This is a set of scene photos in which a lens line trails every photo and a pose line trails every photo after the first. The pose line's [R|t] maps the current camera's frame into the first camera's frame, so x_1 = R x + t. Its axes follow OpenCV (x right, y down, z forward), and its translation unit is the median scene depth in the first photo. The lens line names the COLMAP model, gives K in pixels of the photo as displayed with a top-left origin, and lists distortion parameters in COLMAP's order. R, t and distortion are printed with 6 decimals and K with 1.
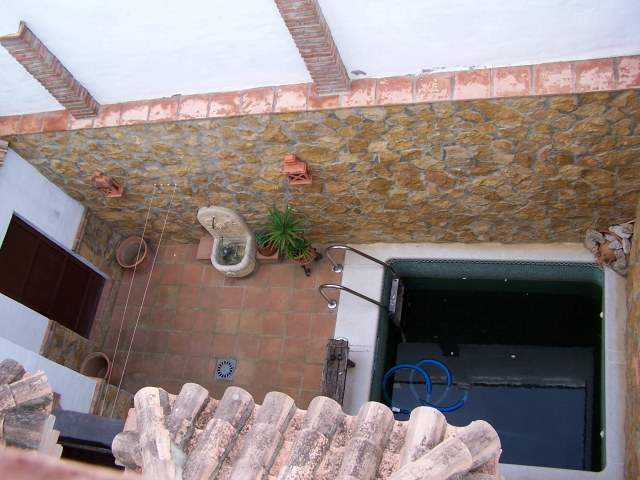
lens RADIAL K [[710.1, 0, 300.7], [0, 710.1, 243.1], [0, 0, 1]] dist [-0.197919, 0.330633]
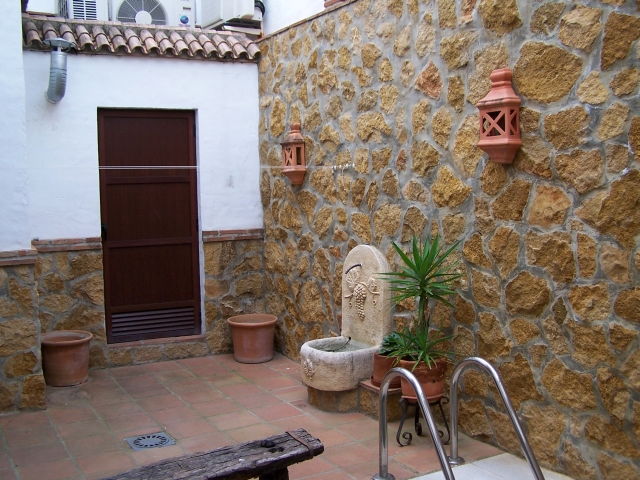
lens RADIAL K [[710.1, 0, 300.7], [0, 710.1, 243.1], [0, 0, 1]] dist [-0.197919, 0.330633]
pose [[0.577417, 0.361794, -0.731912, 0.279246], [-0.791487, 0.468027, -0.393065, 0.229421], [0.200346, 0.806261, 0.556602, 0.641976]]
